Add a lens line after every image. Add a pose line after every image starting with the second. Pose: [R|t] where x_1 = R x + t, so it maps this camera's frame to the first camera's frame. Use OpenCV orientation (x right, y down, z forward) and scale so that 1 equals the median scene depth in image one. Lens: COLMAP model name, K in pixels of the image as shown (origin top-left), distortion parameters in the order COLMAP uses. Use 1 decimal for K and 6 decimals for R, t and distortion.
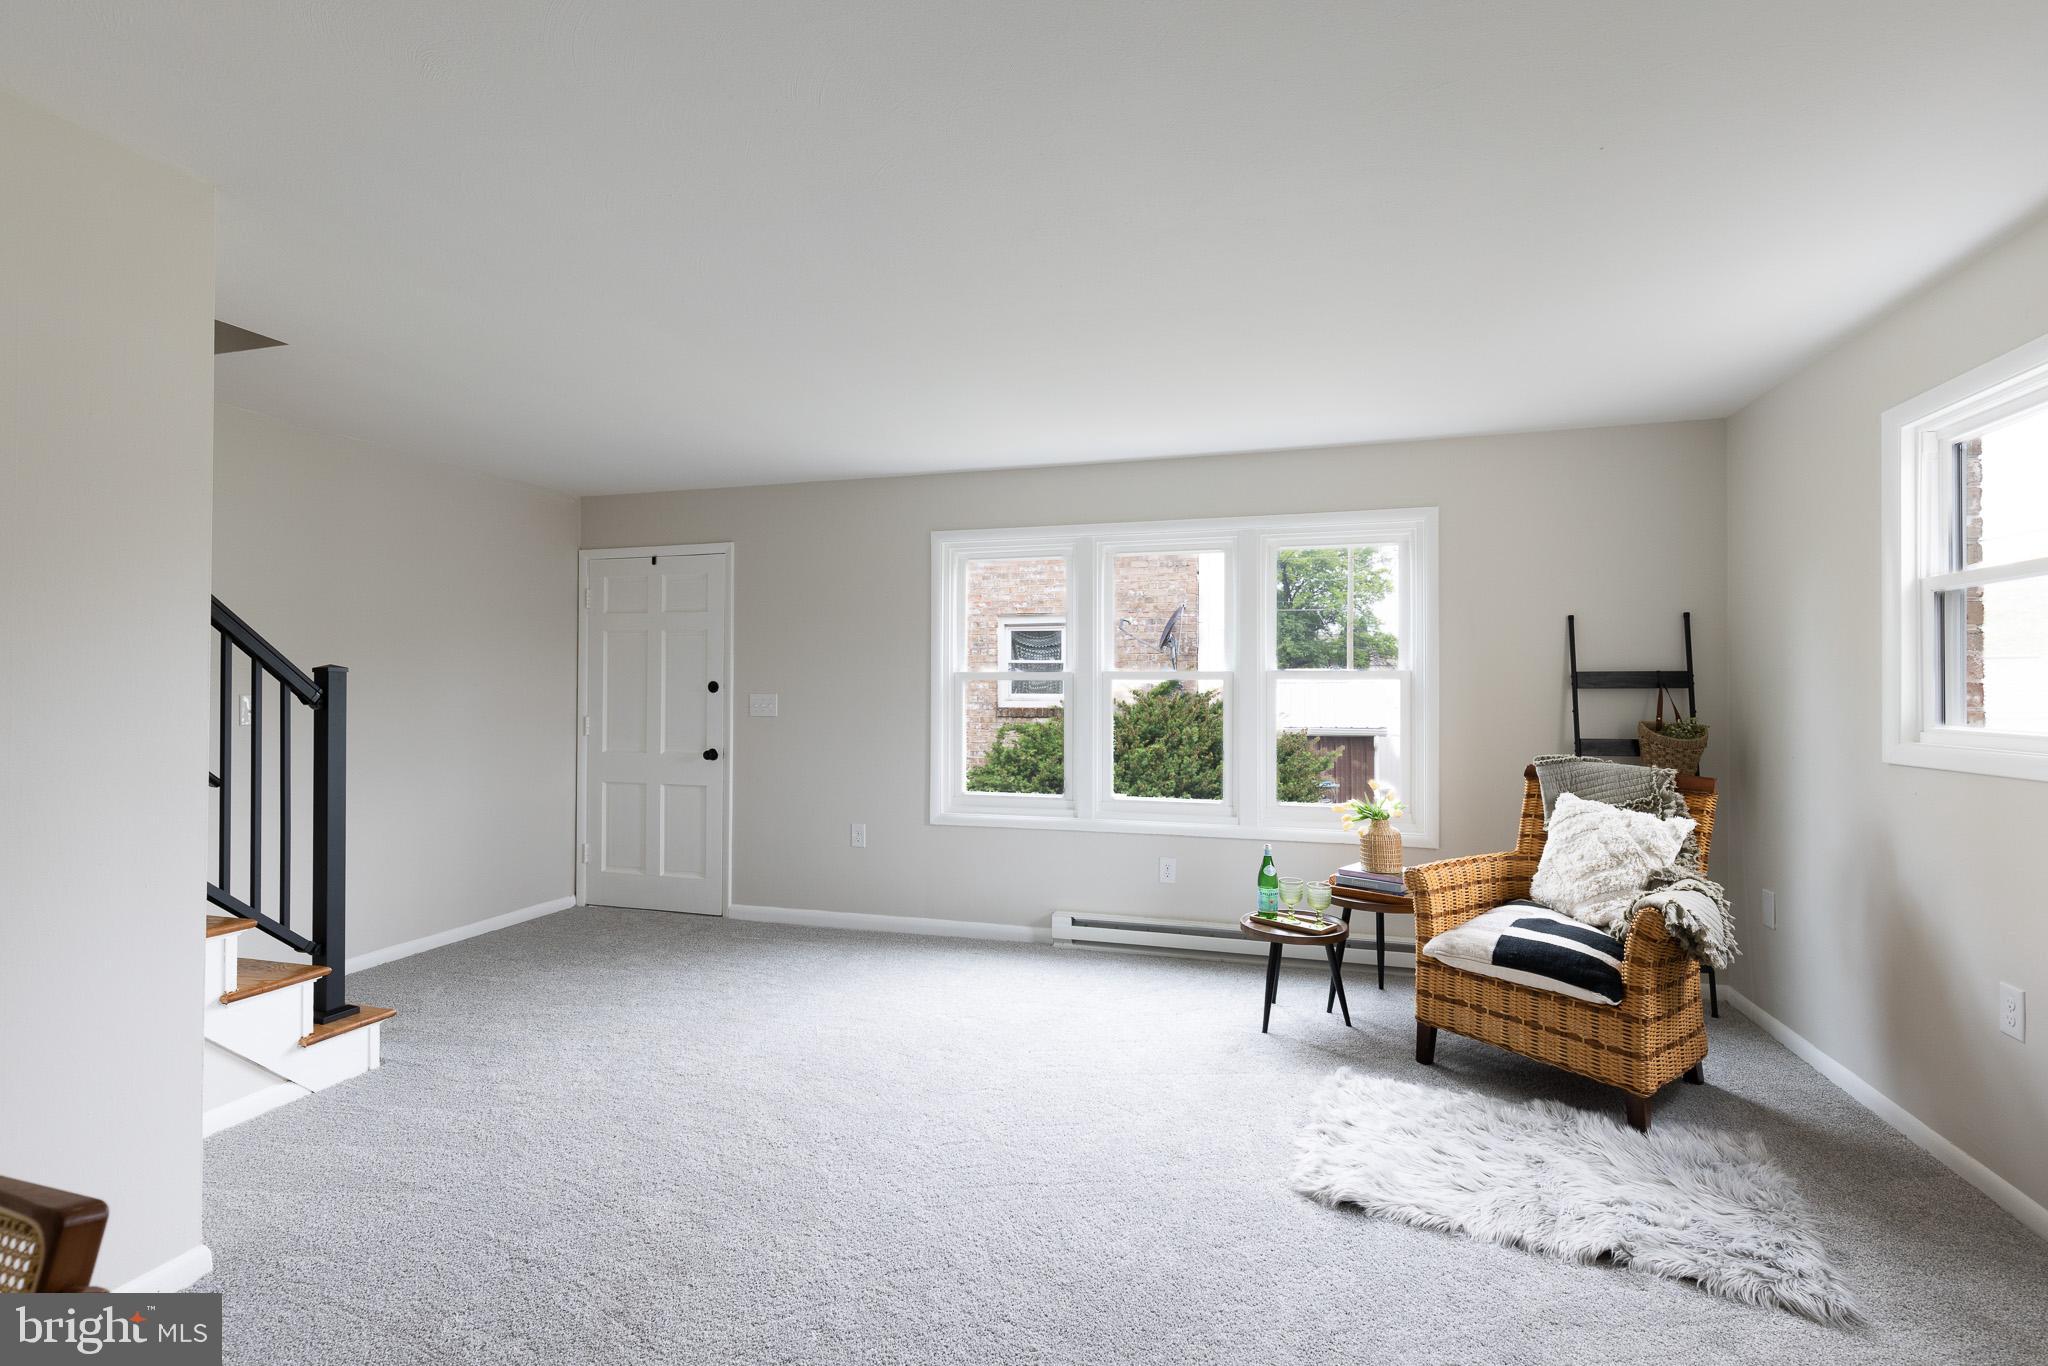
lens RADIAL K [[884.3, 0, 1028.4], [0, 884.3, 682.9], [0, 0, 1]] dist [0.000459, 0.000010]
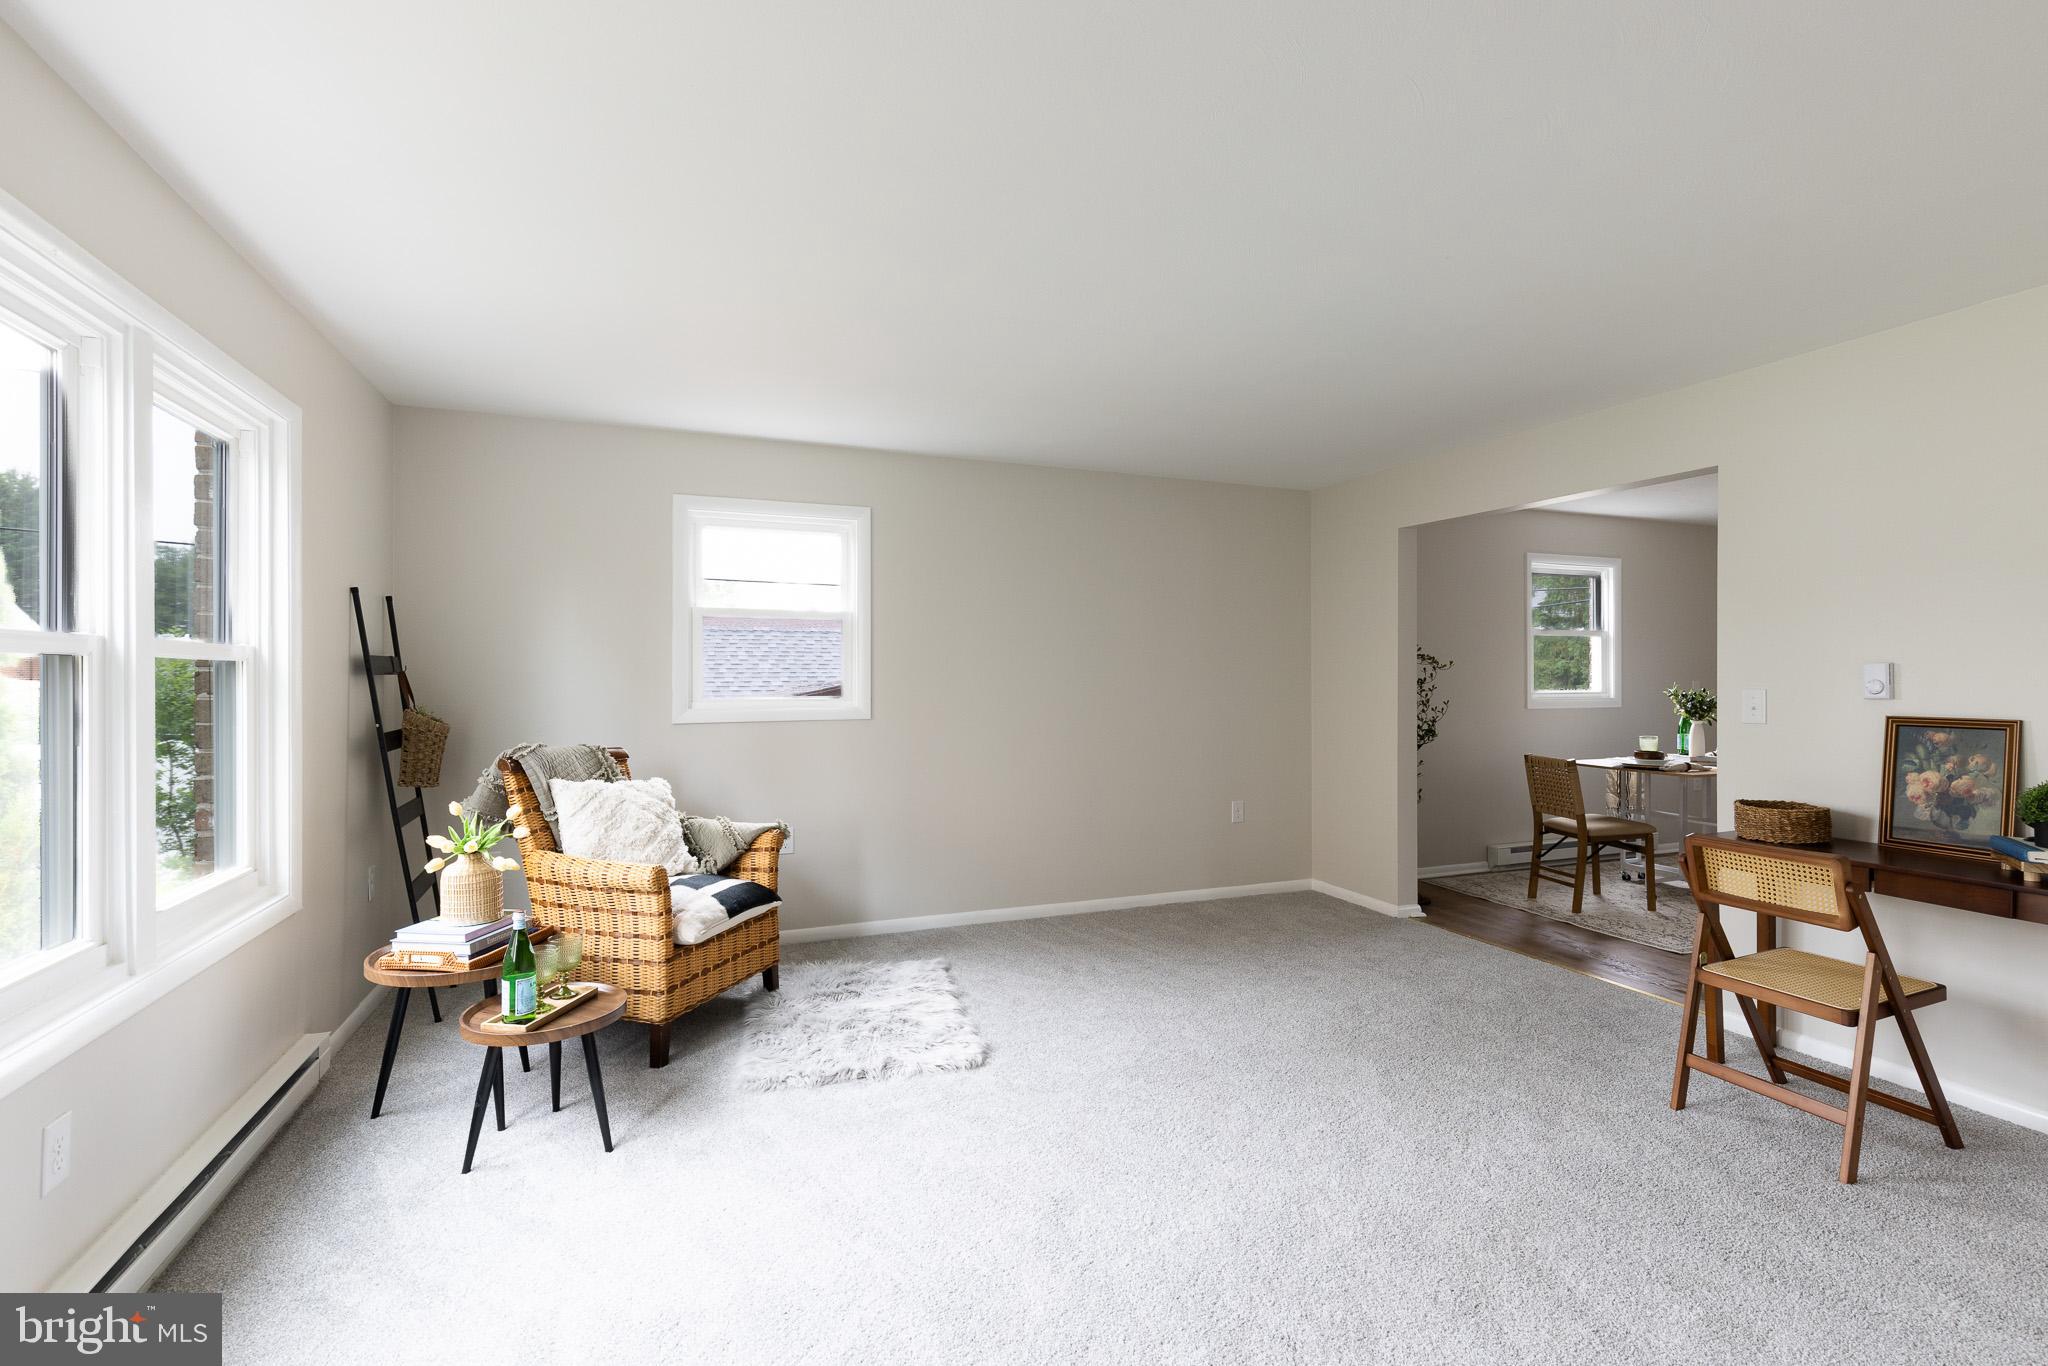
lens RADIAL K [[884.3, 0, 1025.2], [0, 884.3, 679.2], [0, 0, 1]] dist [0.000459, 0.000010]
pose [[-0.628042, -0.007128, 0.778147, -0.547309], [-0.006820, 0.999970, 0.003656, 0.004116], [-0.778150, -0.003011, -0.628072, 1.306866]]
